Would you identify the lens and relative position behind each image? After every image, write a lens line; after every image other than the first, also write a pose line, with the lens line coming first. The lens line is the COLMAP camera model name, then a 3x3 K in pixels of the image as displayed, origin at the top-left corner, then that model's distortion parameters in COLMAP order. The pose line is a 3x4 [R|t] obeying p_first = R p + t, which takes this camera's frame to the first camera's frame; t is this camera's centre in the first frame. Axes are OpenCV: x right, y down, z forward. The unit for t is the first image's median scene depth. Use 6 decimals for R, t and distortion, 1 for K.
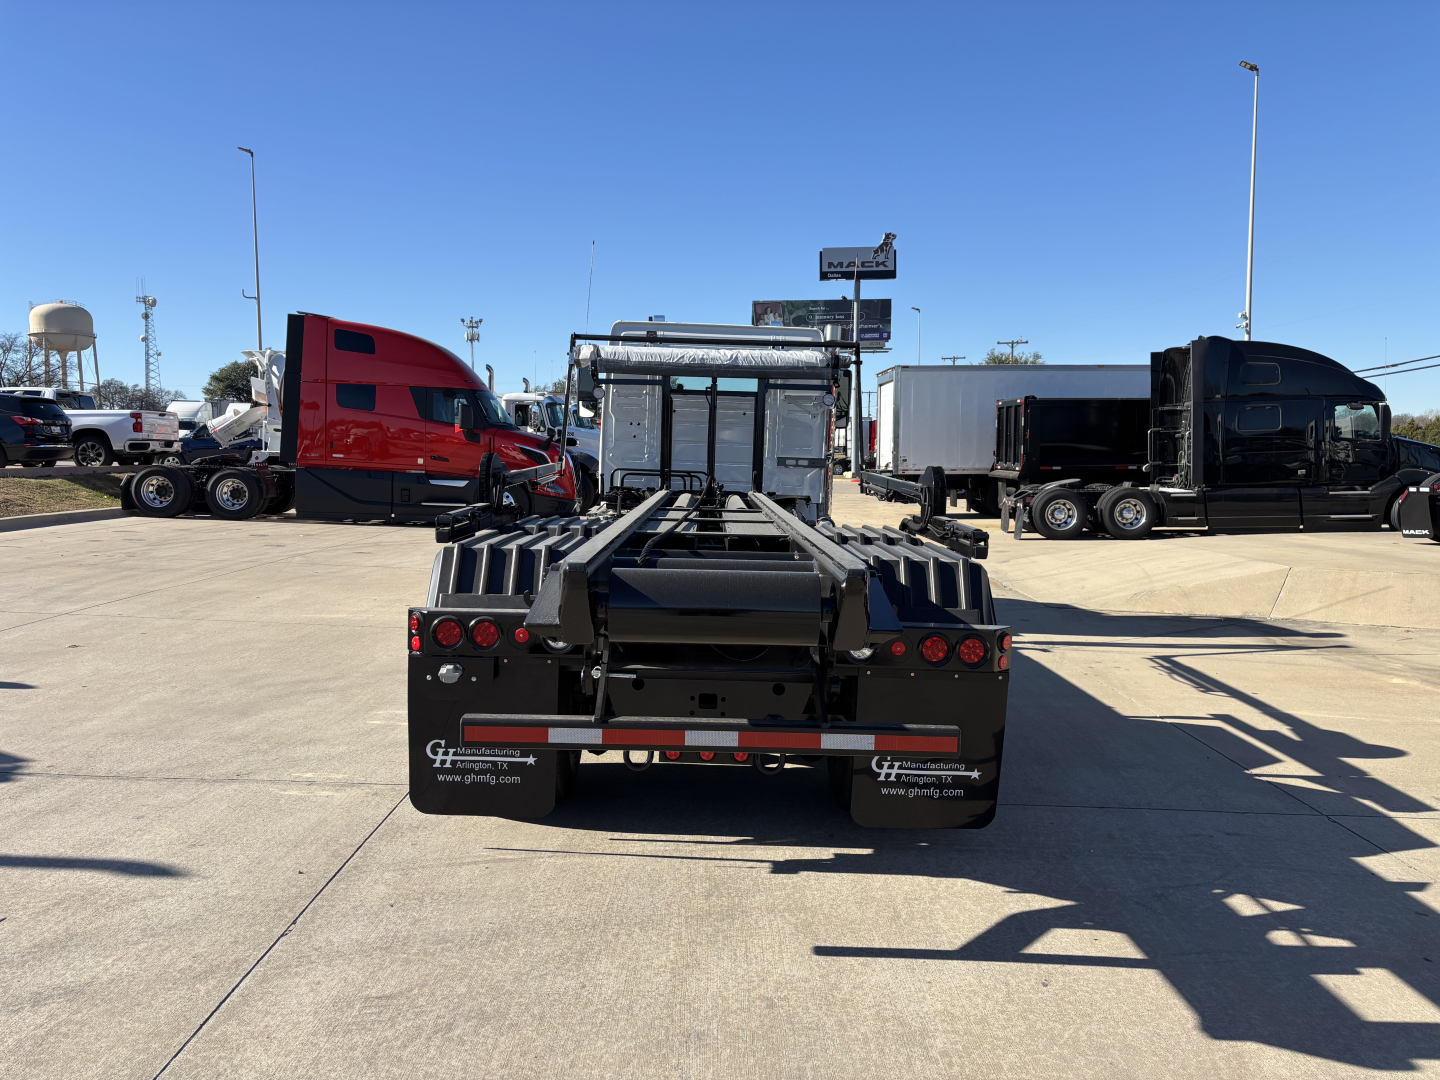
lens RADIAL K [[1079.8, 0, 709.4], [0, 1079.8, 541.5], [0, 0, 1]] dist [0.044806, -0.033242]
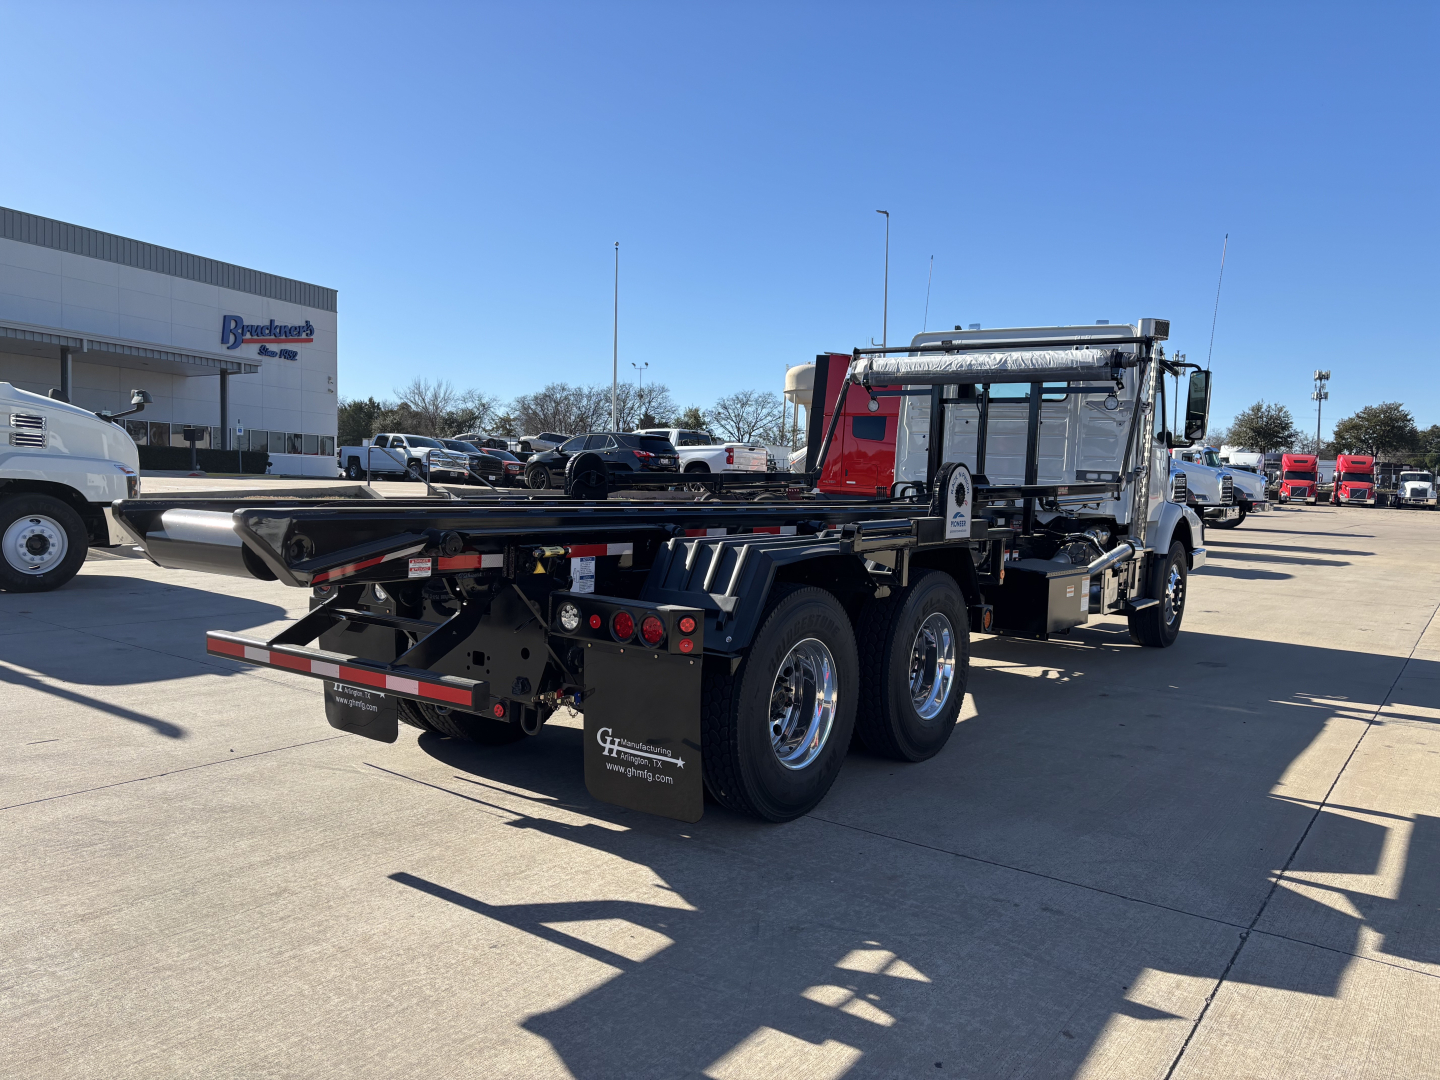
lens RADIAL K [[1079.8, 0, 713.1], [0, 1079.8, 545.3], [0, 0, 1]] dist [0.044806, -0.033242]
pose [[0.811436, 0.039693, -0.583092, 0.815191], [-0.059646, 0.998106, -0.015059, 0.035959], [0.581390, 0.046999, 0.812266, 0.234421]]
